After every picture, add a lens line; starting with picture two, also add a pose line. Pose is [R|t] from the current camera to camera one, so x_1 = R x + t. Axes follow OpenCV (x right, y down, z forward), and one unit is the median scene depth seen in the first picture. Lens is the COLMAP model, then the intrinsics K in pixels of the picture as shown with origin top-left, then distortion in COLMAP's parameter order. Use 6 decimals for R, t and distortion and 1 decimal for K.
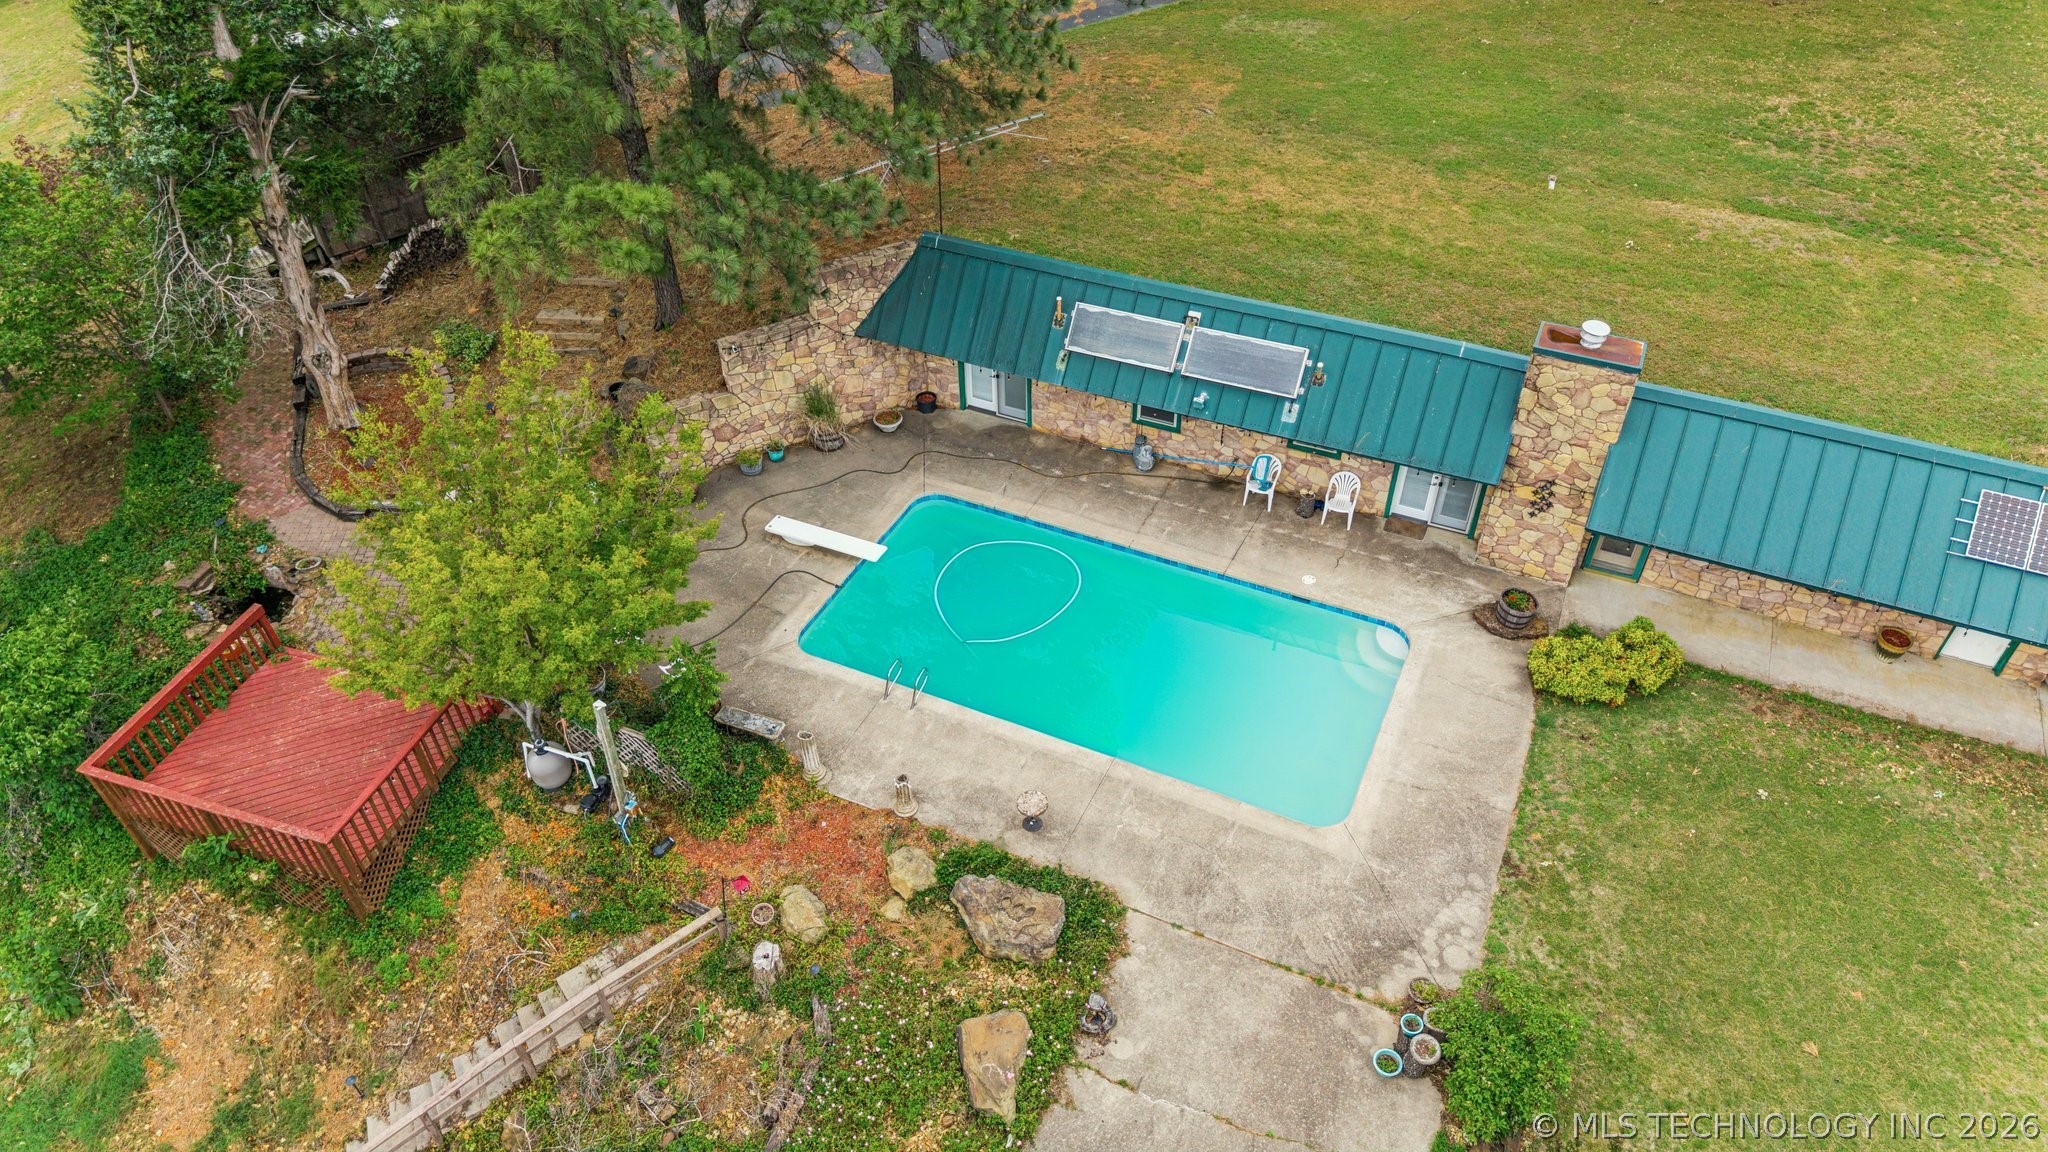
lens RADIAL K [[1337.5, 0, 1024.3], [0, 1337.5, 576.4], [0, 0, 1]] dist [0.022092, -0.028655]
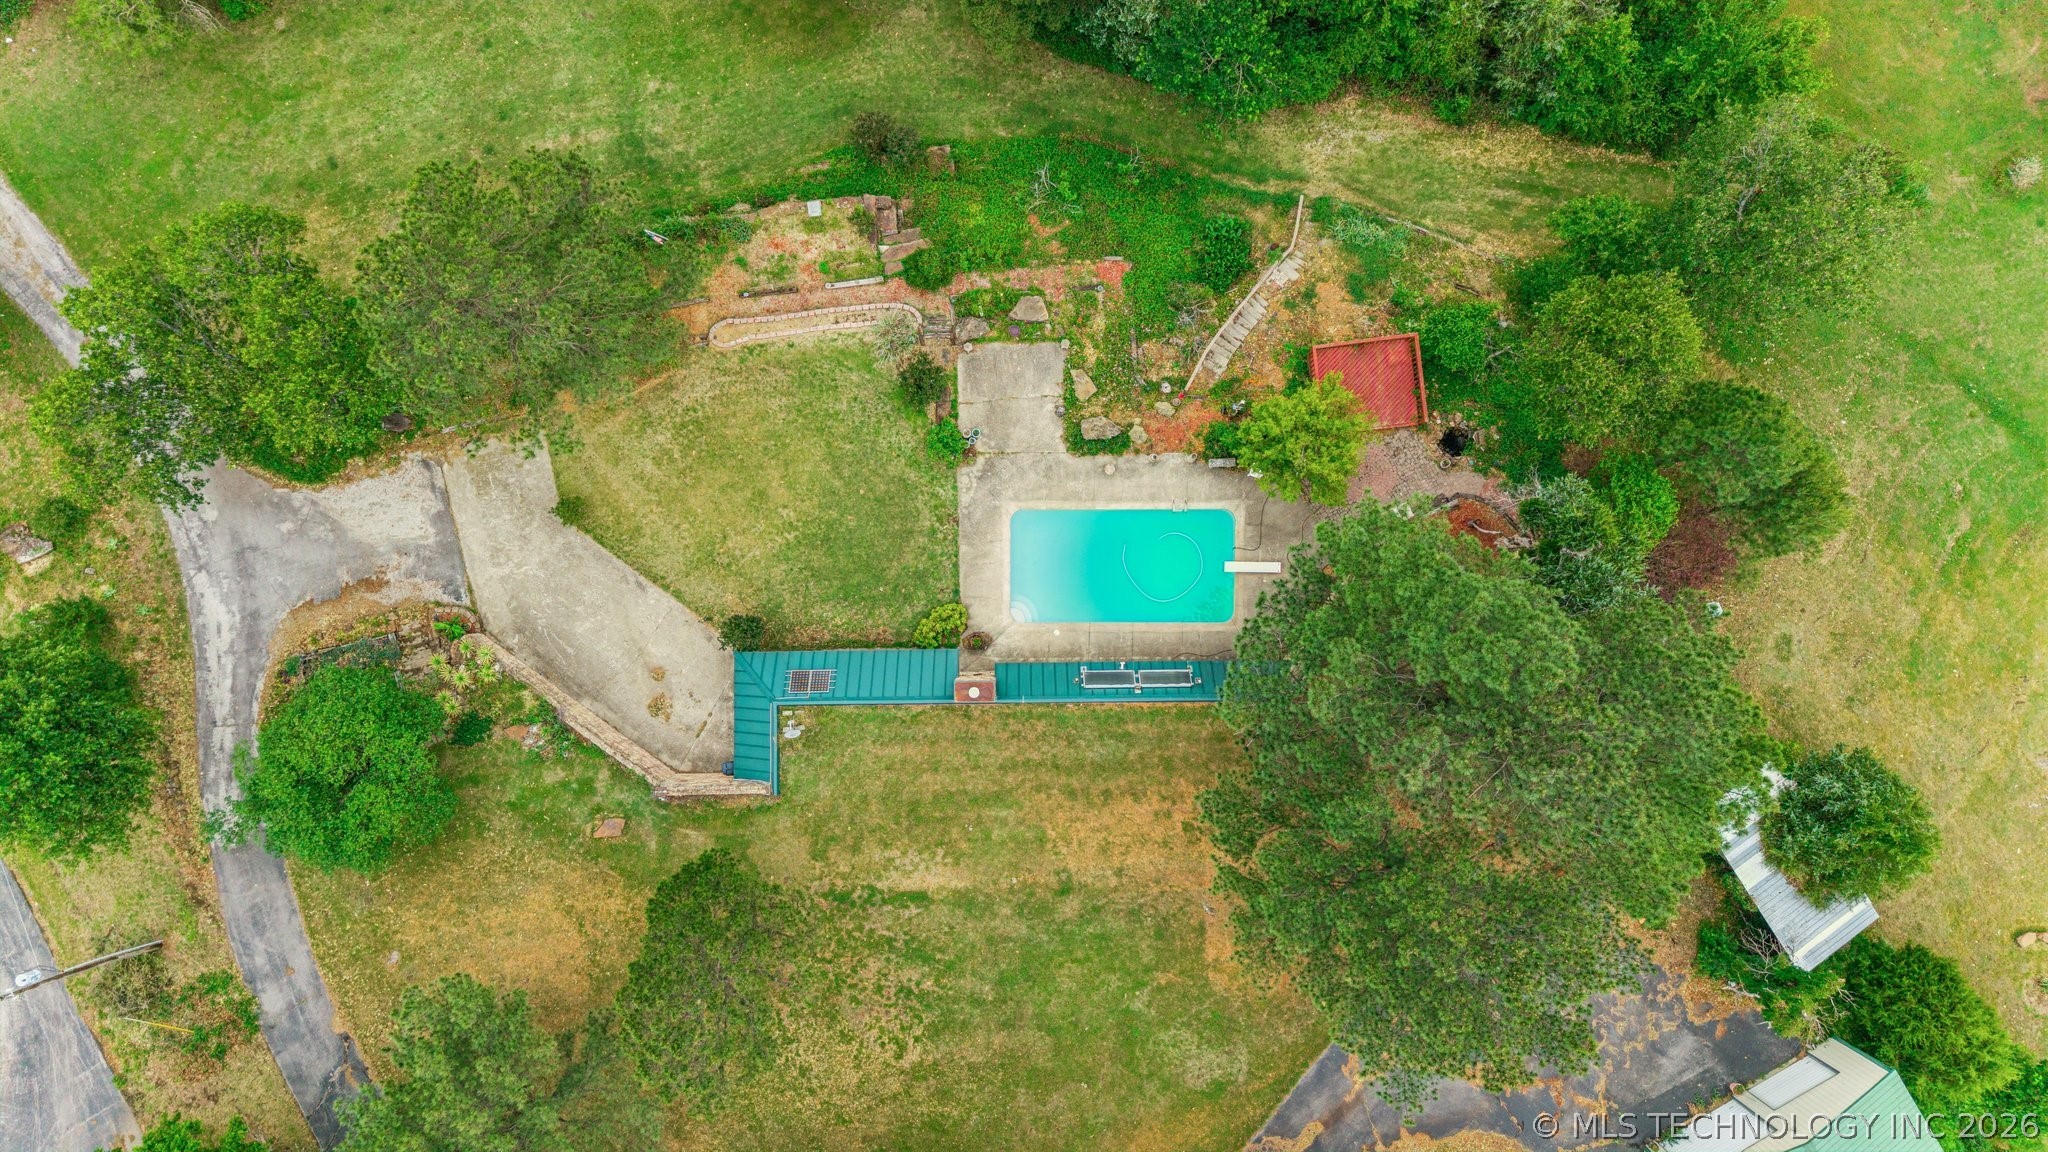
lens RADIAL K [[1337.5, 0, 1025.0], [0, 1337.5, 576.3], [0, 0, 1]] dist [0.022092, -0.028655]
pose [[-0.906823, 0.421044, 0.019843, 0.205050], [-0.272238, -0.620974, 0.735036, -1.974623], [0.321805, 0.661146, 0.677738, -0.834291]]
